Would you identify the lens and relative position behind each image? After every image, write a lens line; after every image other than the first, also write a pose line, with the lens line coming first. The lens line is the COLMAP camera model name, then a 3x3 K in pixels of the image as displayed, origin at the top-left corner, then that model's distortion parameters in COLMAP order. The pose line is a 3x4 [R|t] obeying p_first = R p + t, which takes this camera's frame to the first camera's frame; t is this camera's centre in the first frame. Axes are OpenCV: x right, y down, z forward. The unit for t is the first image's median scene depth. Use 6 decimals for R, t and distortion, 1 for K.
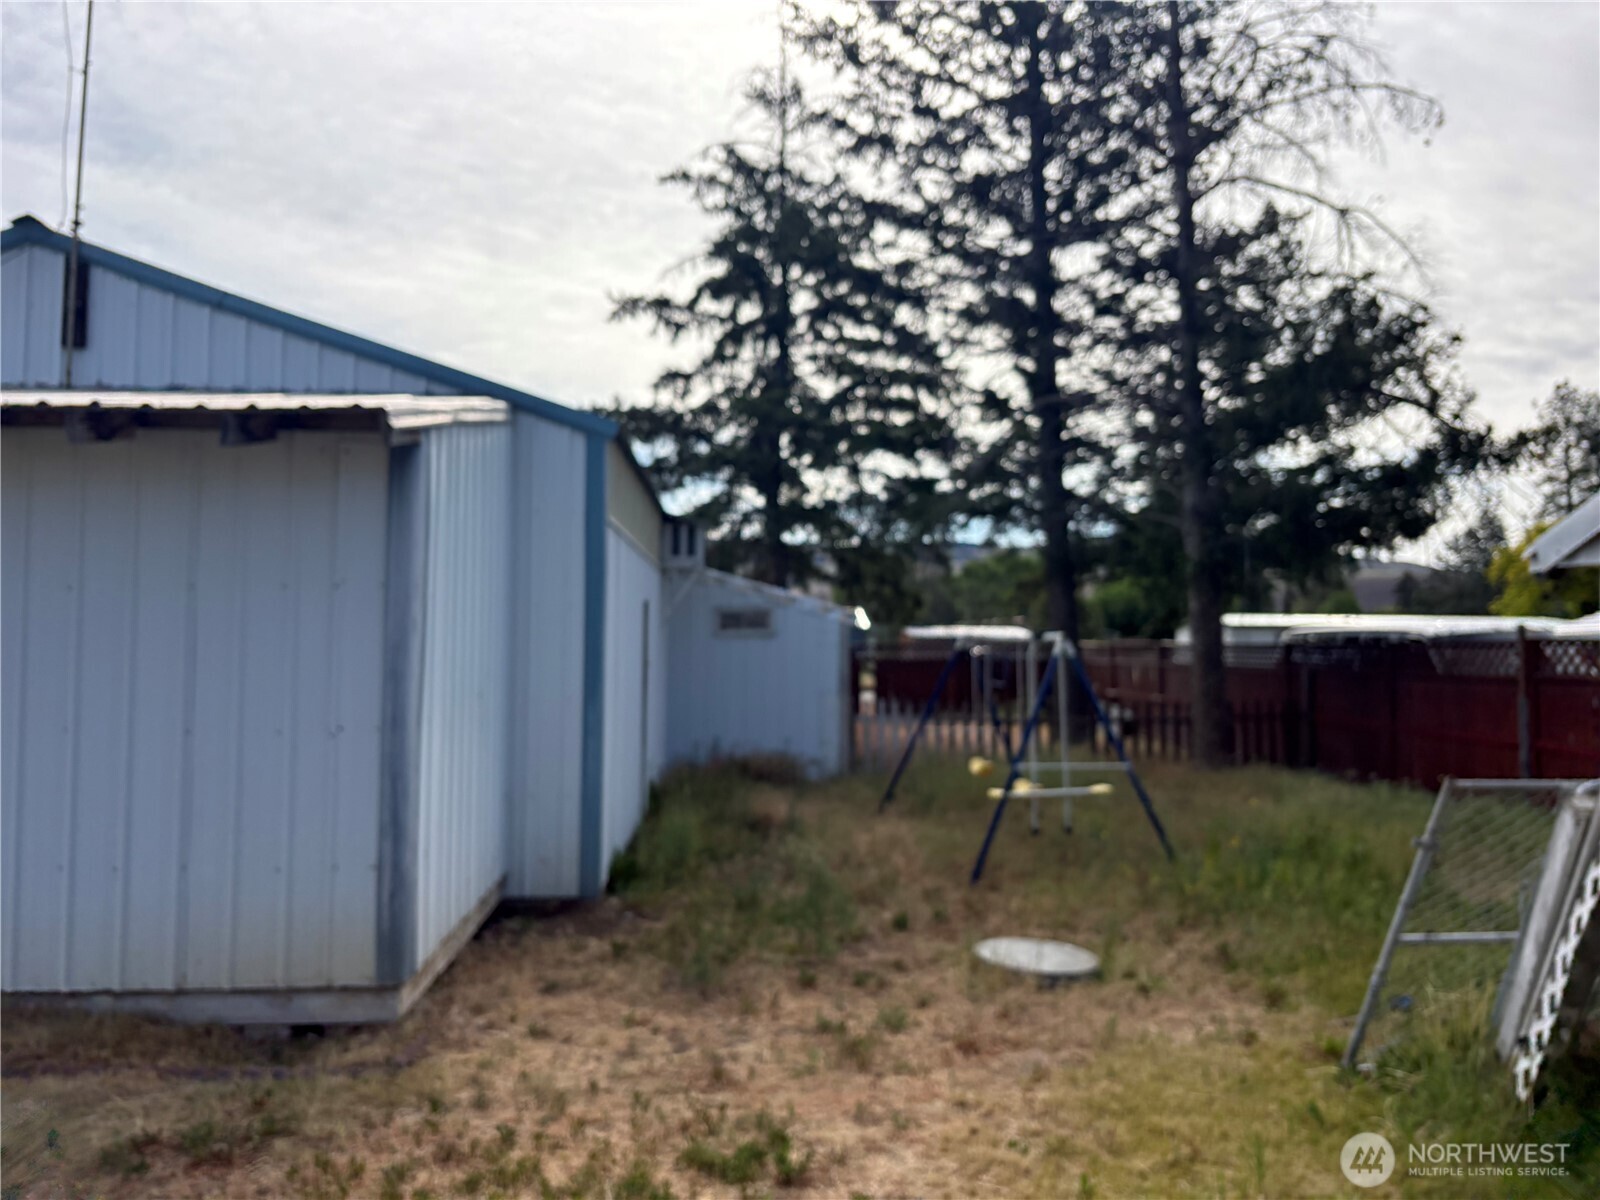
lens RADIAL K [[1218.9, 0, 800.0], [0, 1218.9, 600.0], [0, 0, 1]] dist [0.009098, -0.001305]
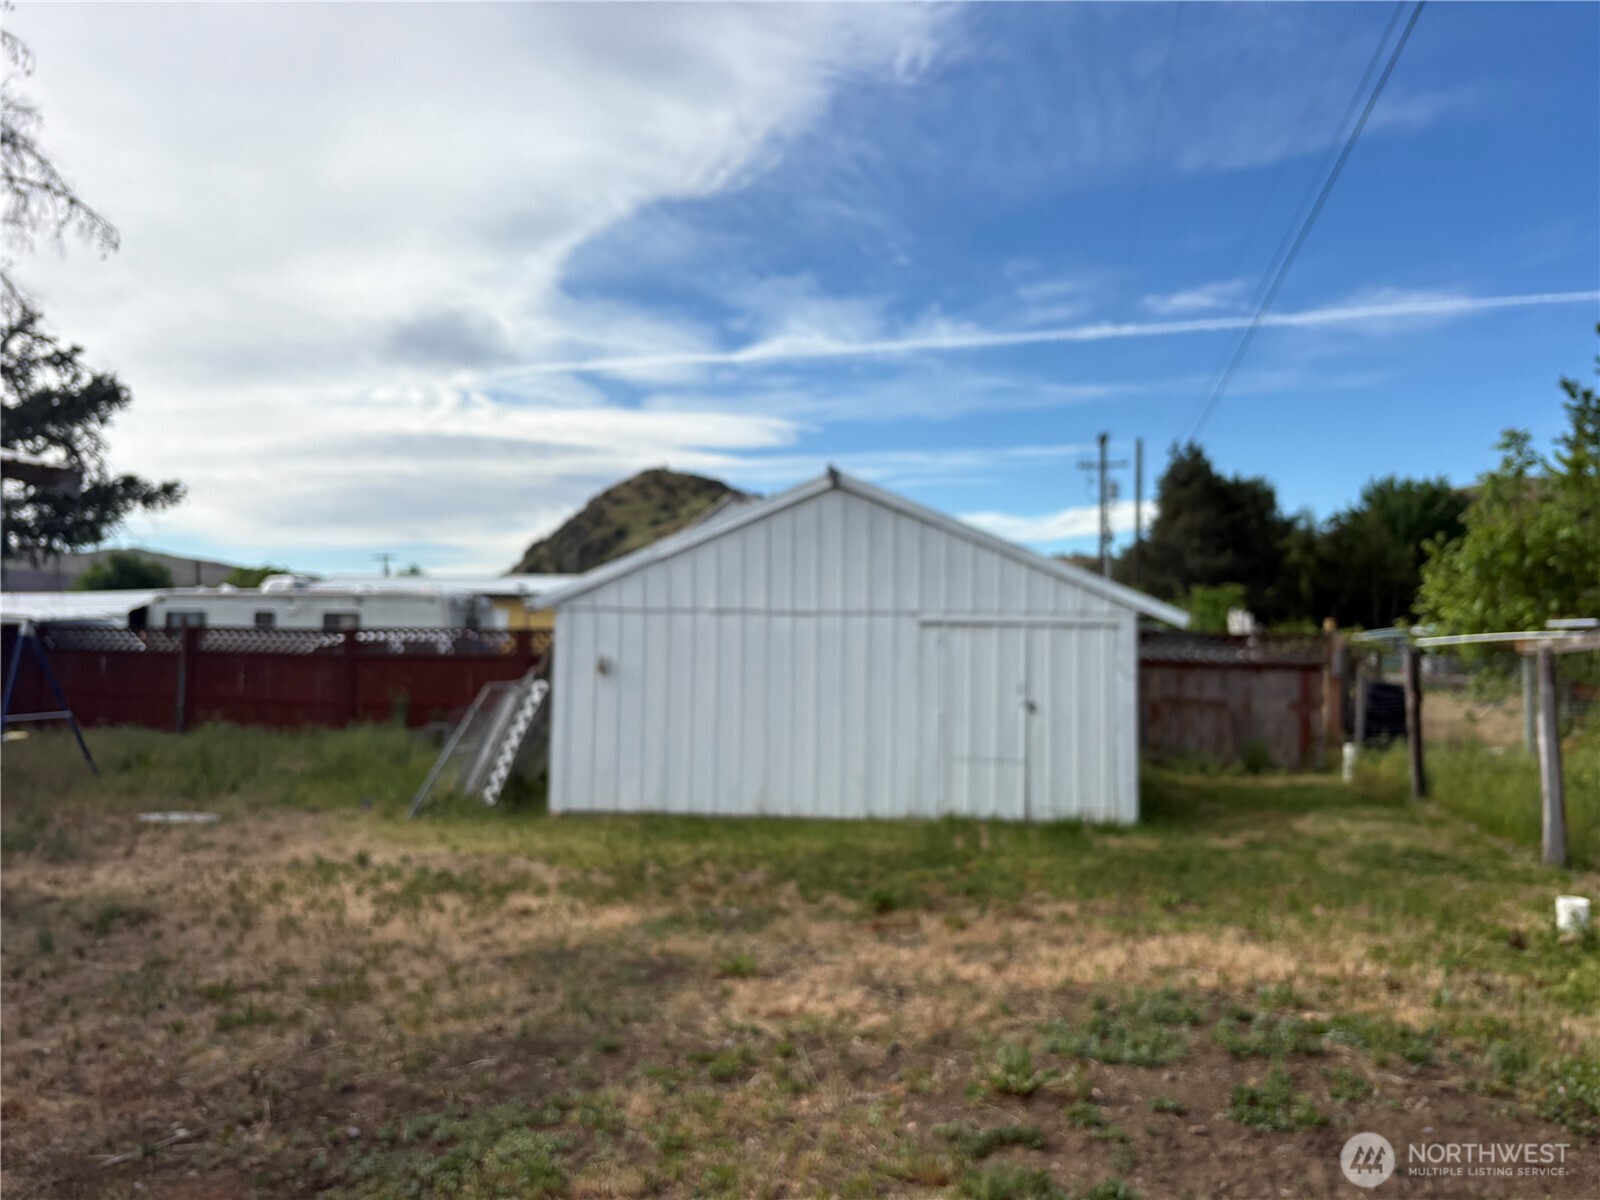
lens RADIAL K [[1218.9, 0, 800.0], [0, 1218.9, 600.0], [0, 0, 1]] dist [0.009098, -0.001305]
pose [[0.244225, 0.039815, 0.968901, -0.697166], [-0.052860, 0.998218, -0.027696, 0.001143], [-0.968277, -0.044452, 0.245895, -0.109660]]
